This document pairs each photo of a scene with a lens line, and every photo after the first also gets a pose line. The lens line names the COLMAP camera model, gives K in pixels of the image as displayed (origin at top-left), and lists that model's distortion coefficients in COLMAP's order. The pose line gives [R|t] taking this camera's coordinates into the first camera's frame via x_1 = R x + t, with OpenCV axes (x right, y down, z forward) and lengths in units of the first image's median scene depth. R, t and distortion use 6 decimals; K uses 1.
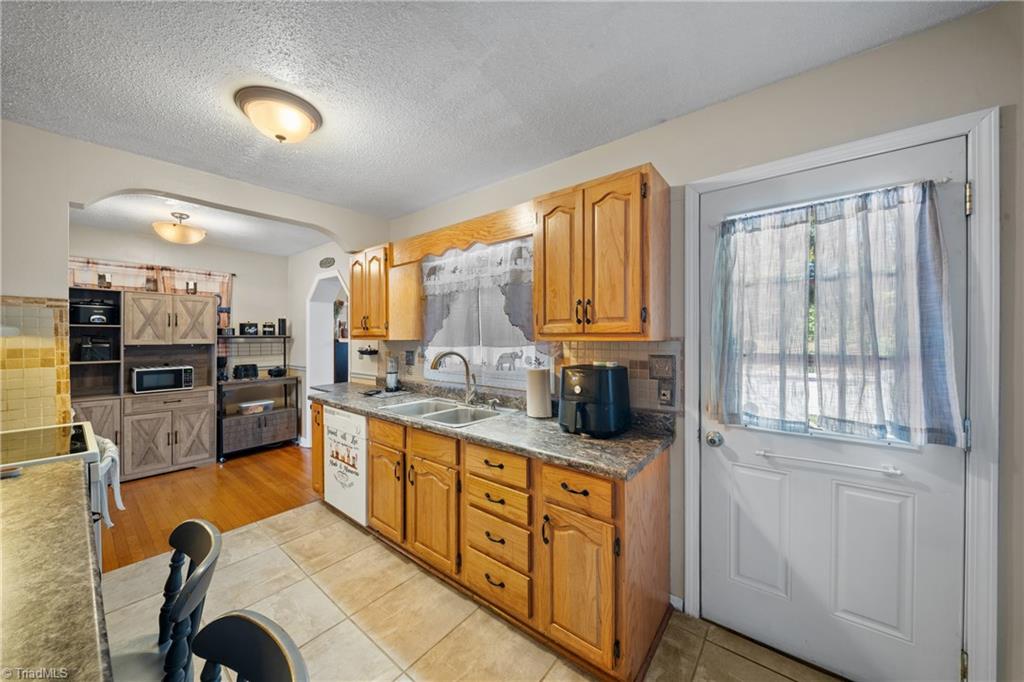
lens RADIAL K [[359.7, 0, 508.1], [0, 359.7, 335.0], [0, 0, 1]] dist [0.001240, -0.004278]
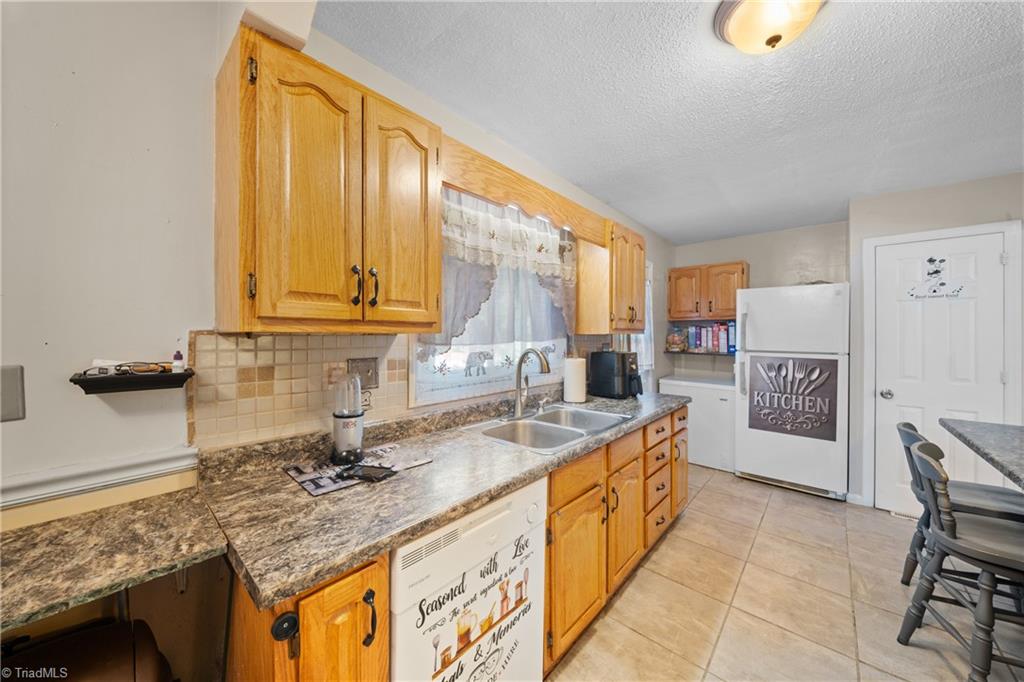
lens RADIAL K [[359.7, 0, 508.1], [0, 359.7, 335.0], [0, 0, 1]] dist [0.001240, -0.004278]
pose [[0.046464, -0.003769, 0.998913, -0.890275], [-0.008637, 0.999954, 0.004174, 0.013598], [-0.998883, -0.008821, 0.046430, 0.987744]]
